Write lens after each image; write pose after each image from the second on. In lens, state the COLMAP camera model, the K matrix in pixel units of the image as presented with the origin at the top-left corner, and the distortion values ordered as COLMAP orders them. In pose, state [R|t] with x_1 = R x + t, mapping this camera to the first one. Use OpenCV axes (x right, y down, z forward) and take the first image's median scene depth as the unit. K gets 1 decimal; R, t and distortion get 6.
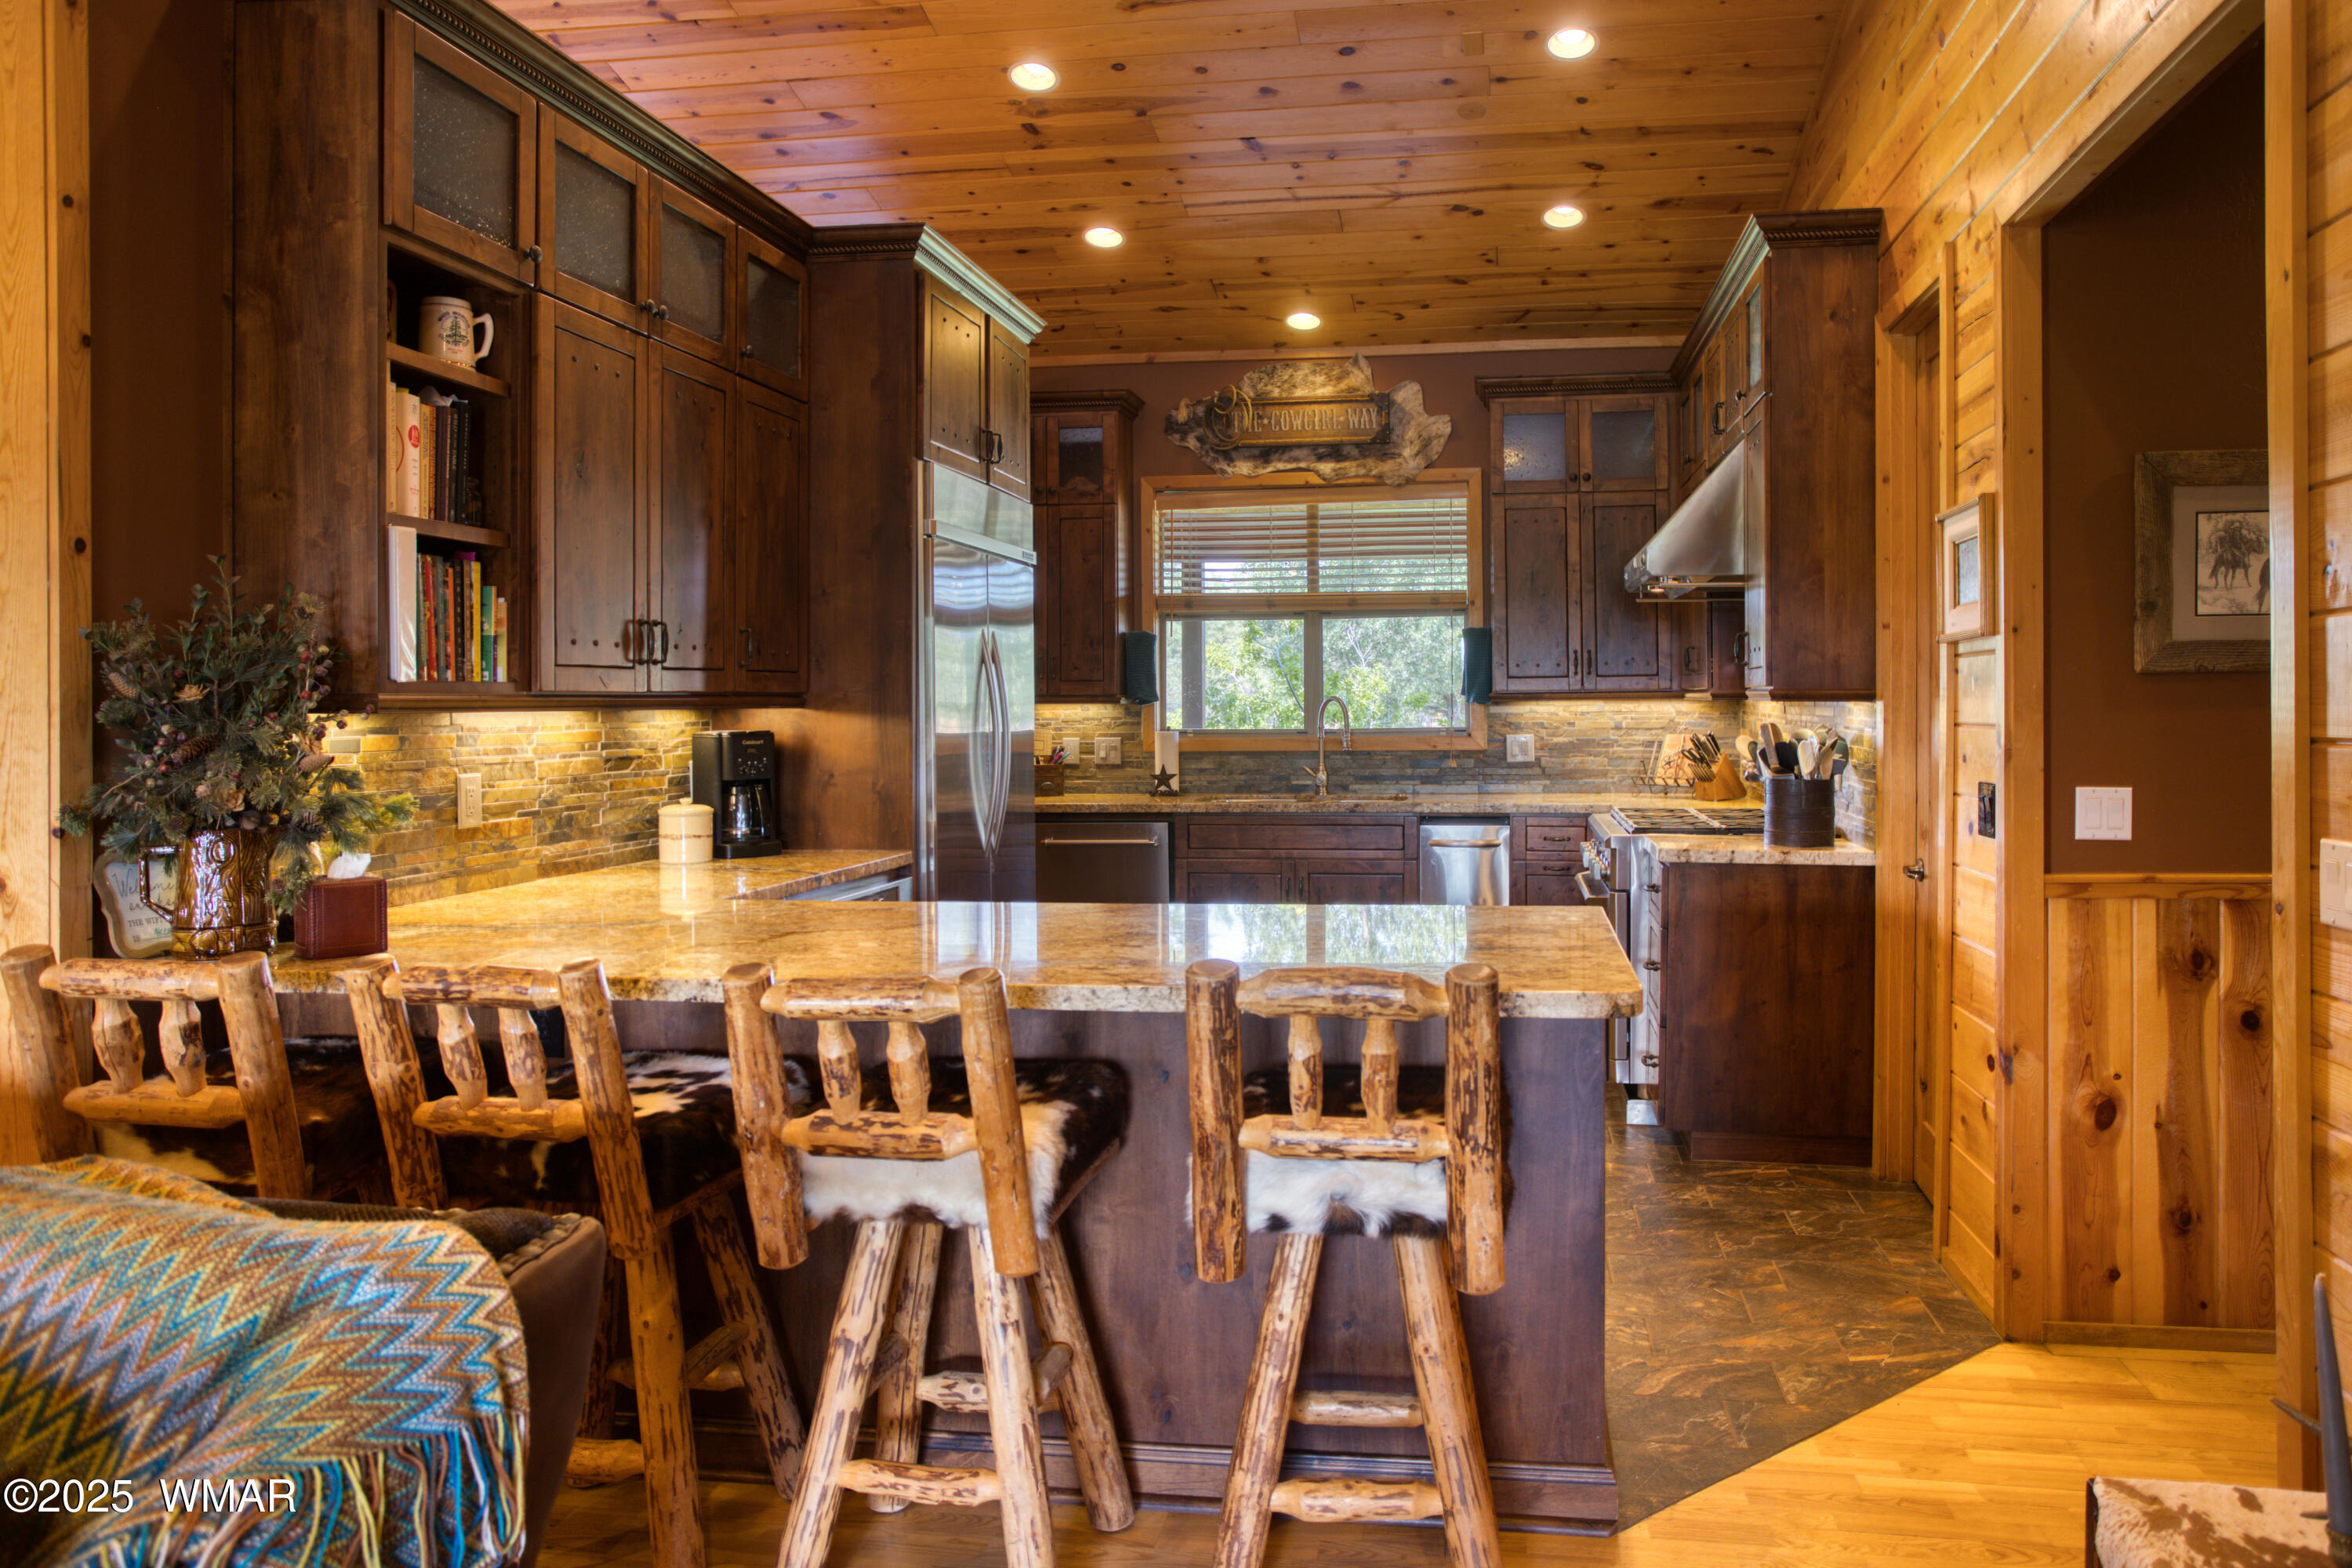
lens RADIAL K [[1633.0, 0, 1226.1], [0, 1633.0, 682.1], [0, 0, 1]] dist [-0.050548, -0.000164]
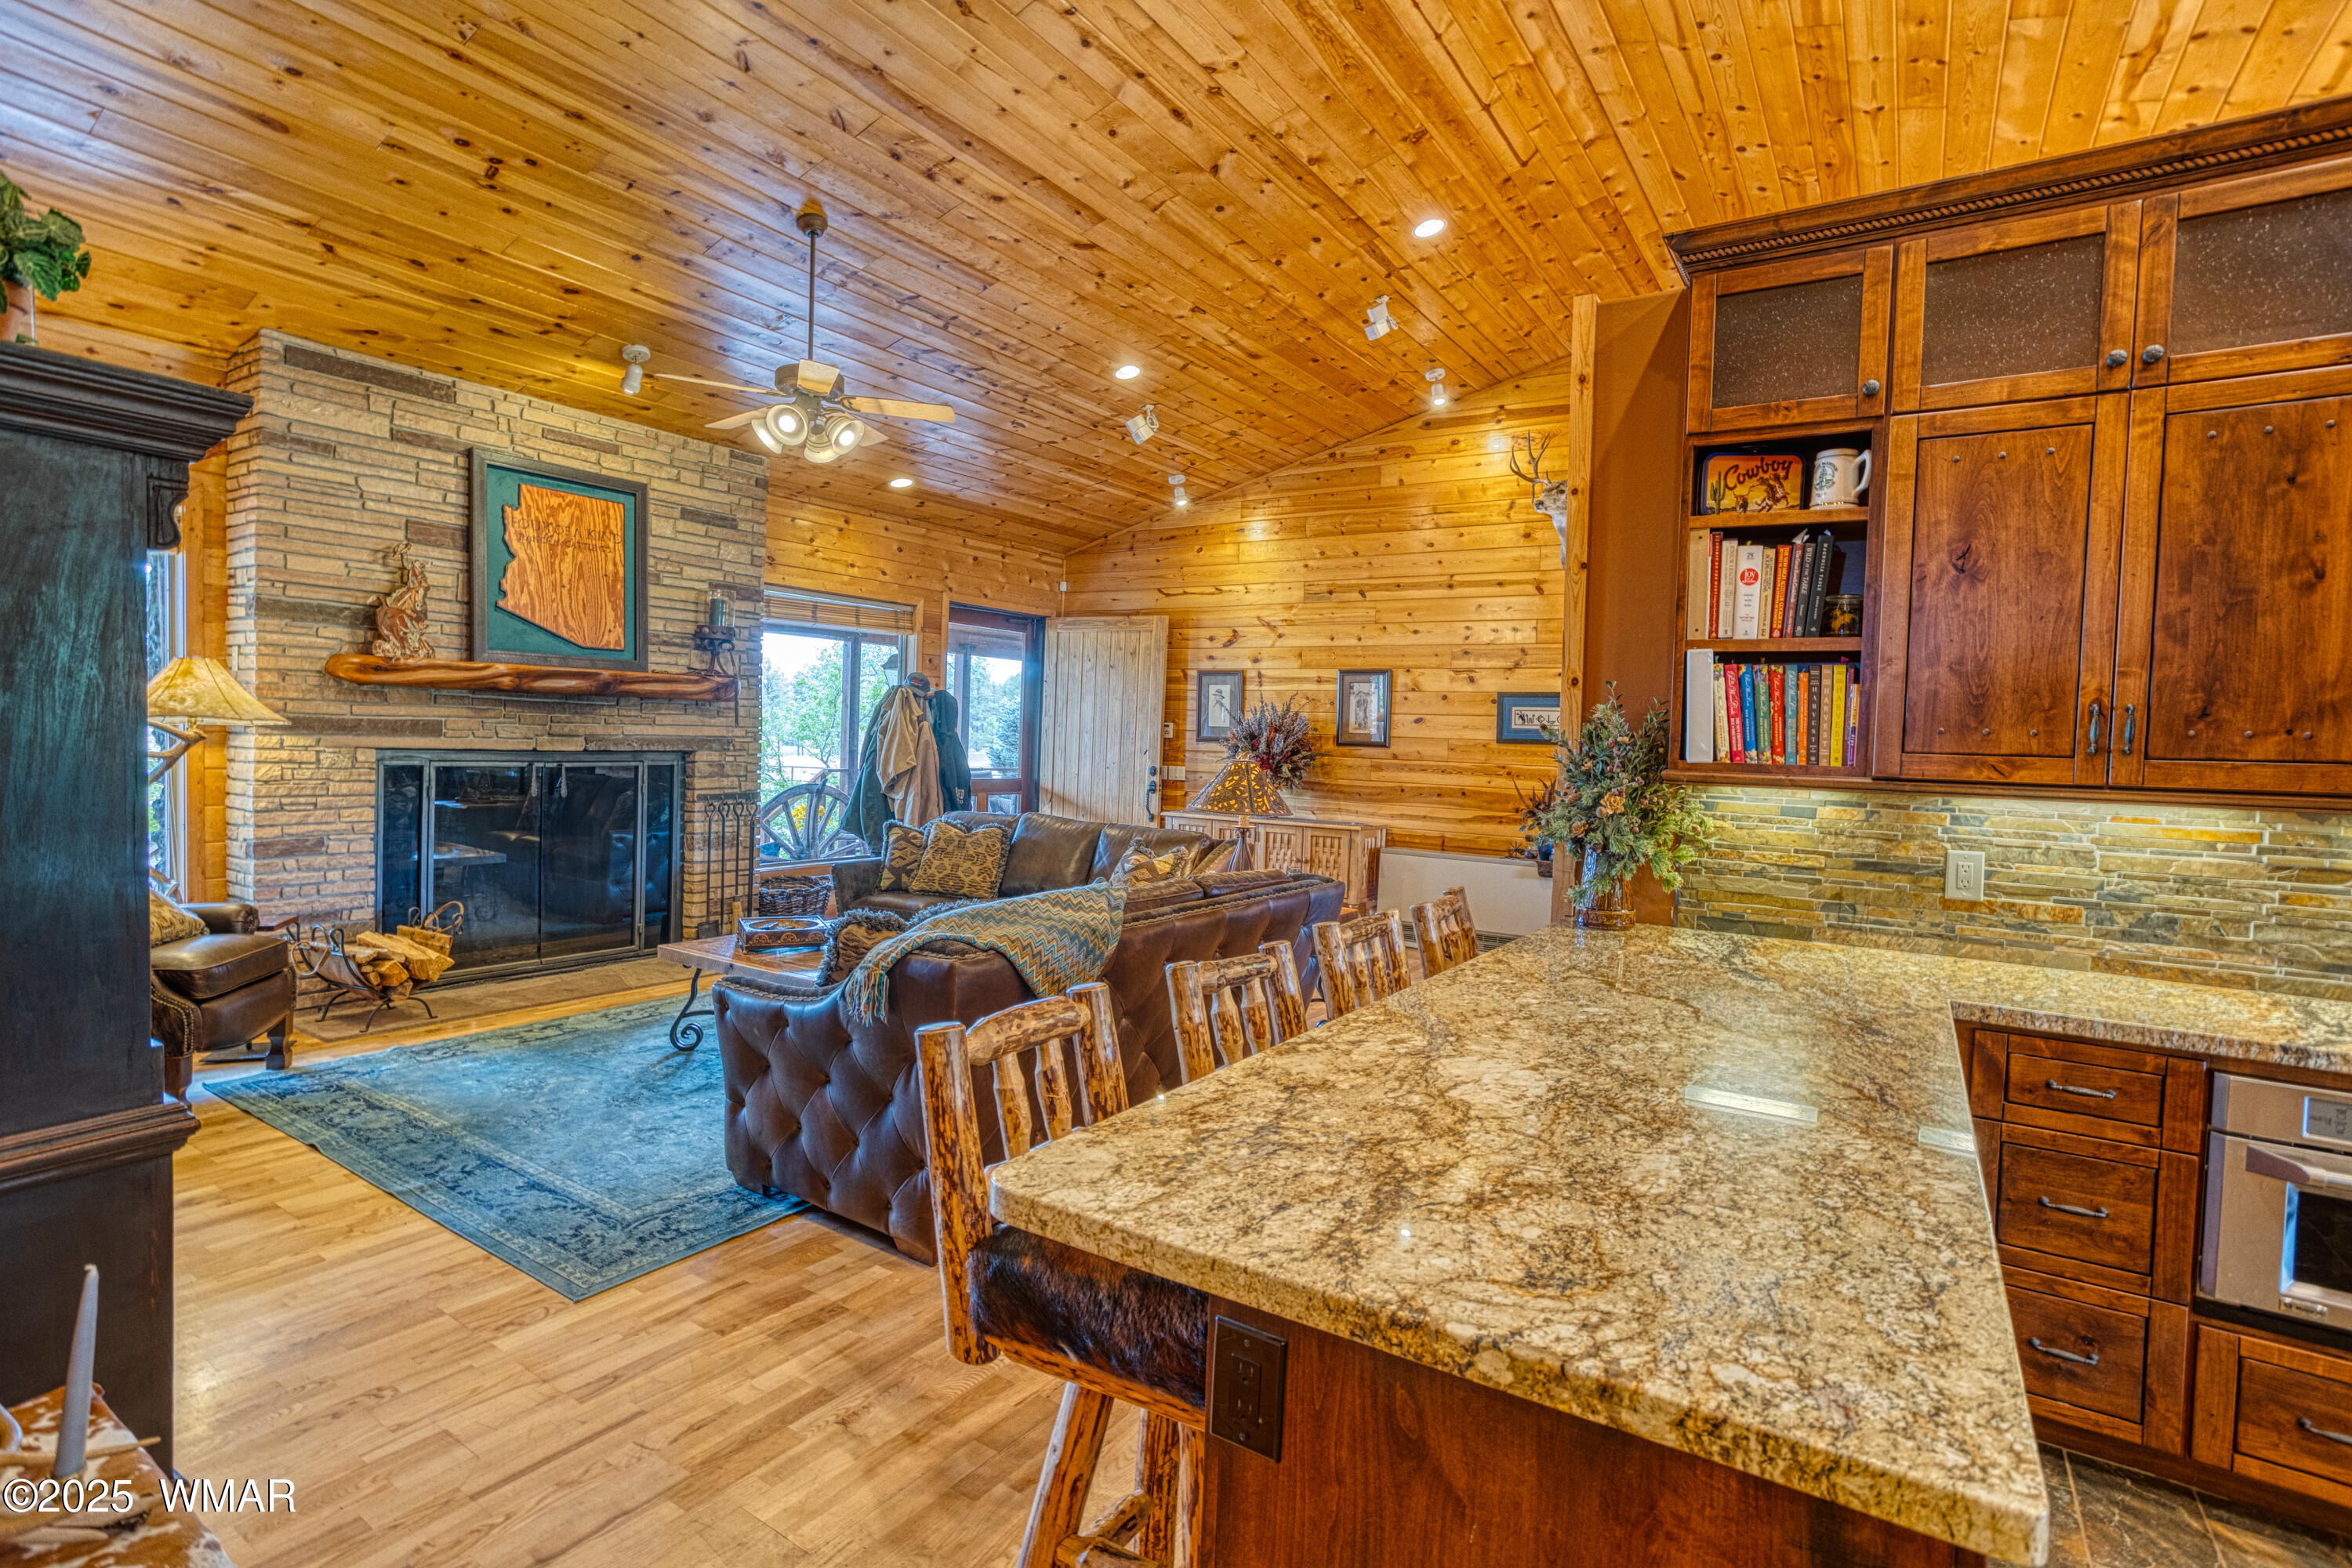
lens RADIAL K [[1178.5, 0, 1228.7], [0, 1178.5, 760.4], [0, 0, 1]] dist [-0.038941, 0.010593]
pose [[-0.404126, 0.014681, -0.914586, 0.471195], [-0.020138, 0.999486, 0.024943, -0.015451], [0.914482, 0.028498, -0.403623, 0.868077]]
